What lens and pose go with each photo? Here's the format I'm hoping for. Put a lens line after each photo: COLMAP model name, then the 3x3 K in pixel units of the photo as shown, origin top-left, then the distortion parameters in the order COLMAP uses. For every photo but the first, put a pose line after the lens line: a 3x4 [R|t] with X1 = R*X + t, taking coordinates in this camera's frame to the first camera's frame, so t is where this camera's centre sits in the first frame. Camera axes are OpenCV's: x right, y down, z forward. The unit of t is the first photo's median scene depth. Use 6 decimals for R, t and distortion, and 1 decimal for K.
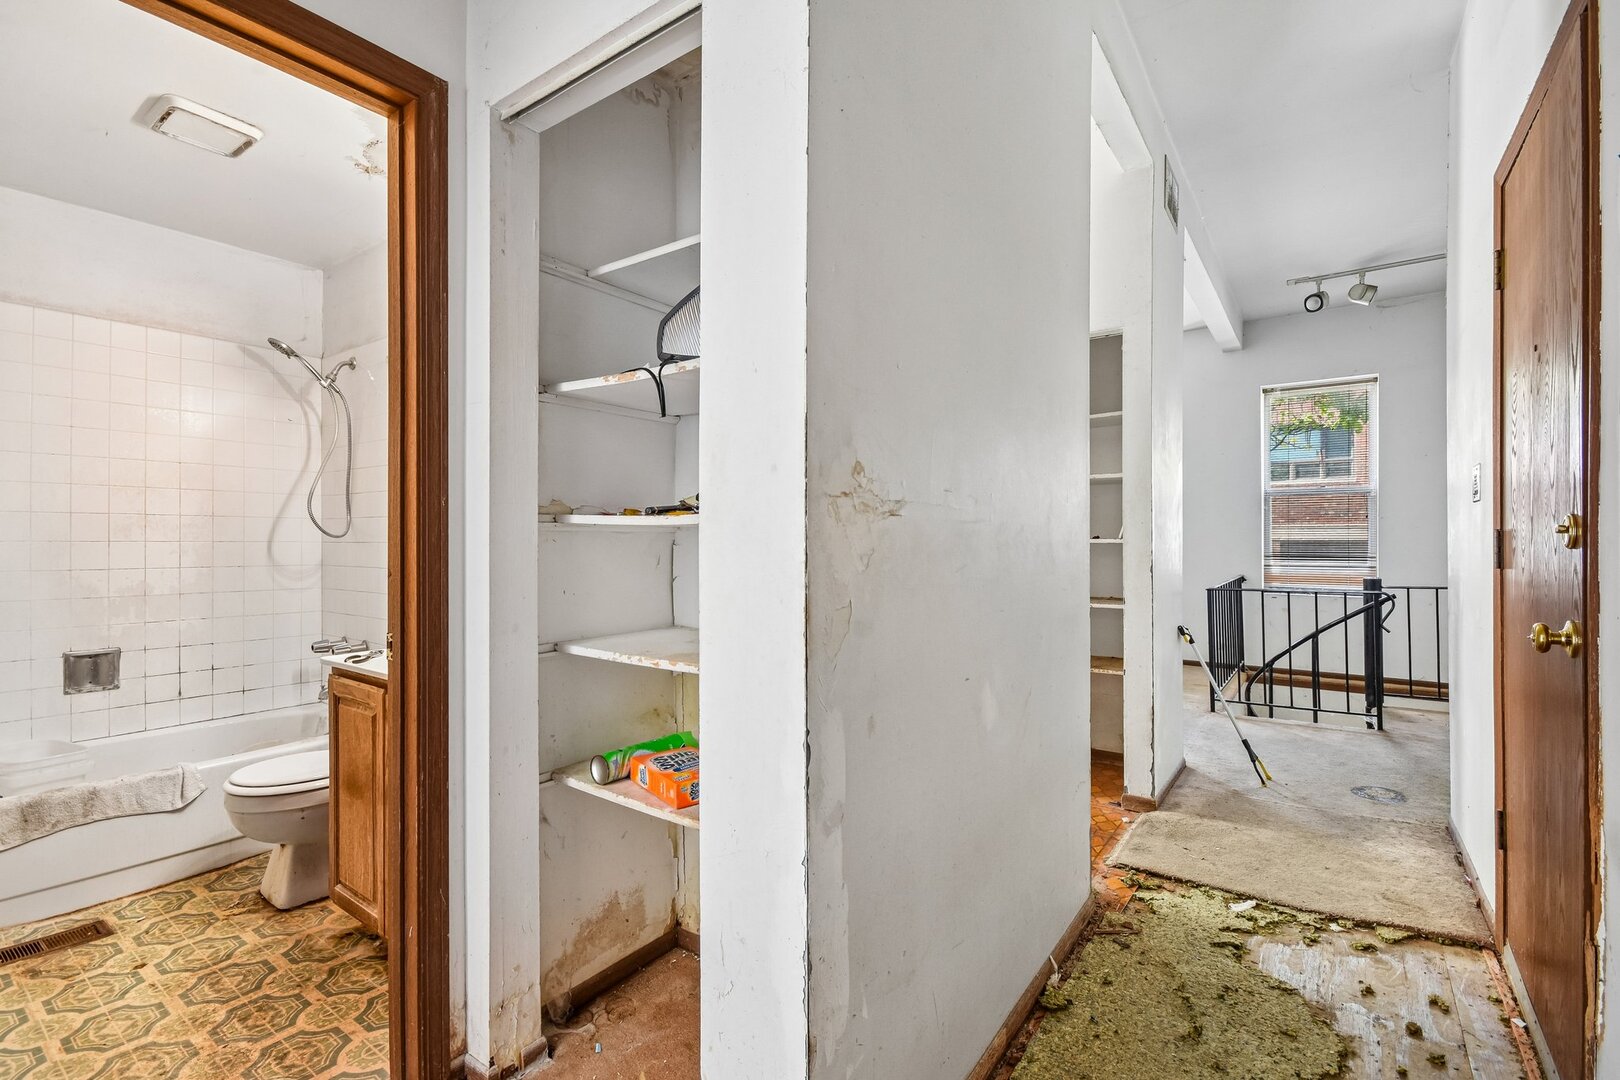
lens RADIAL K [[722.3, 0, 825.3], [0, 722.3, 539.5], [0, 0, 1]] dist [0.006474, -0.011149]
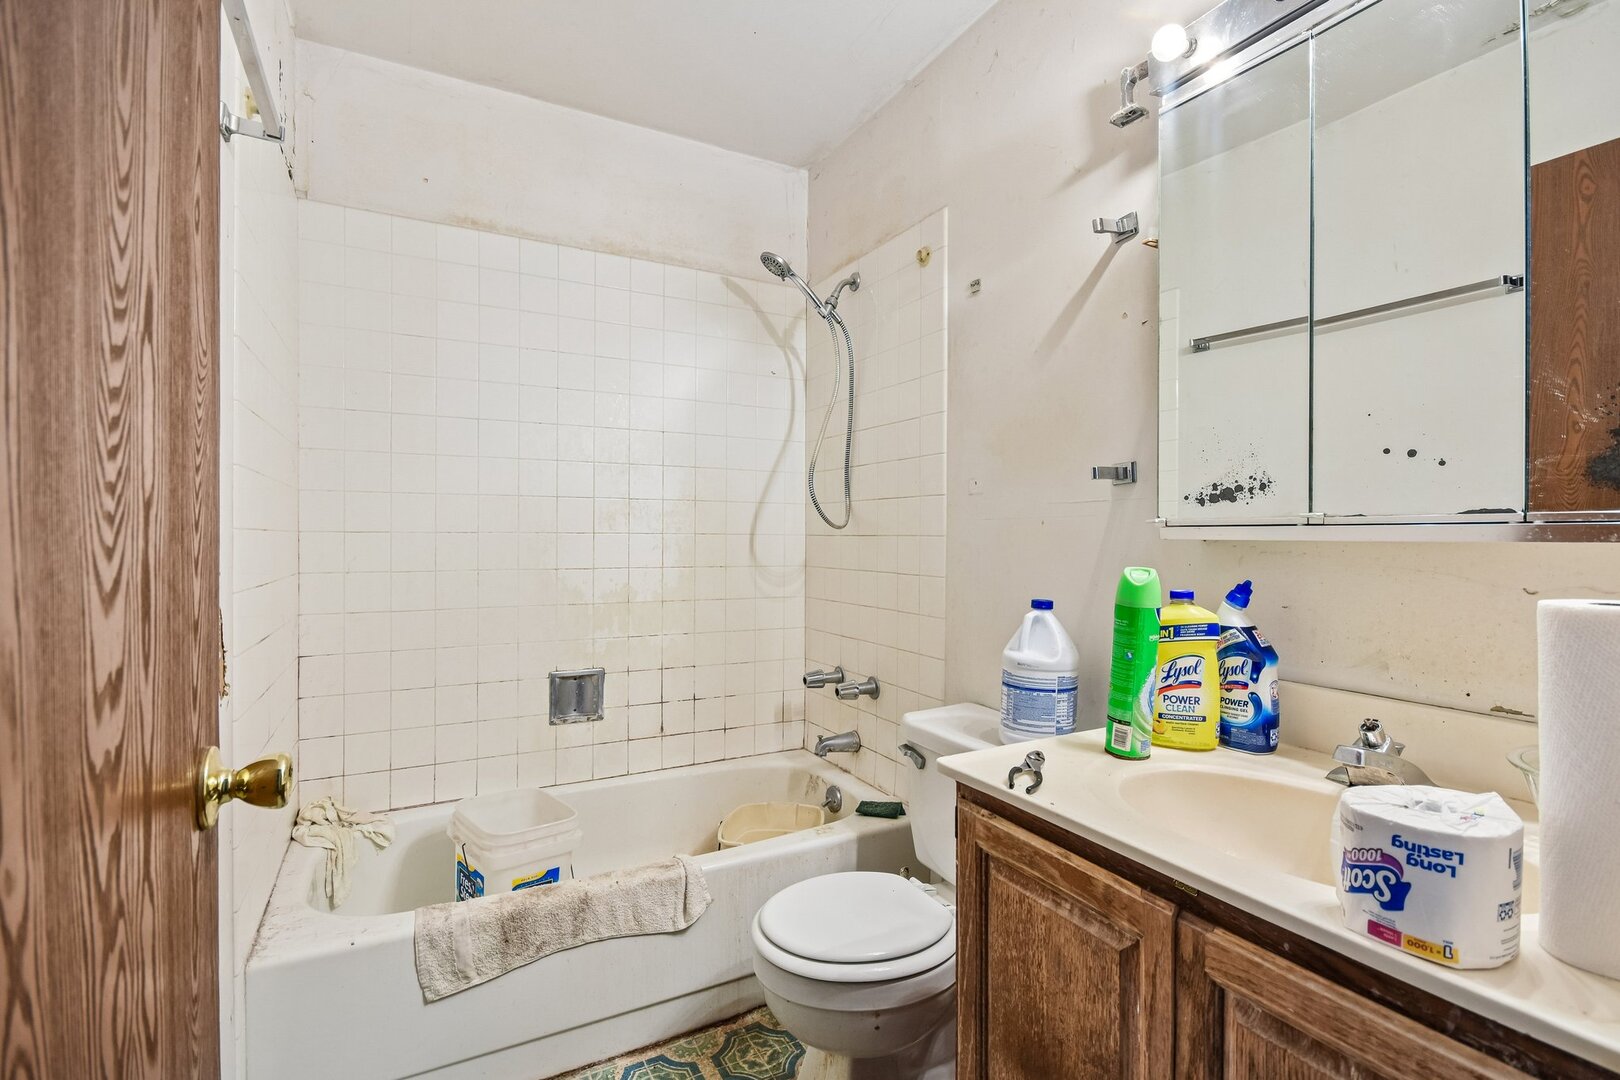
lens RADIAL K [[751.3, 0, 819.3], [0, 751.3, 540.0], [0, 0, 1]] dist [-0.003862, -0.002660]
pose [[0.894636, 0.000123, -0.446795, -0.392151], [-0.000986, 0.999998, -0.001698, 0.011276], [0.446794, 0.001960, 0.894635, 0.360191]]
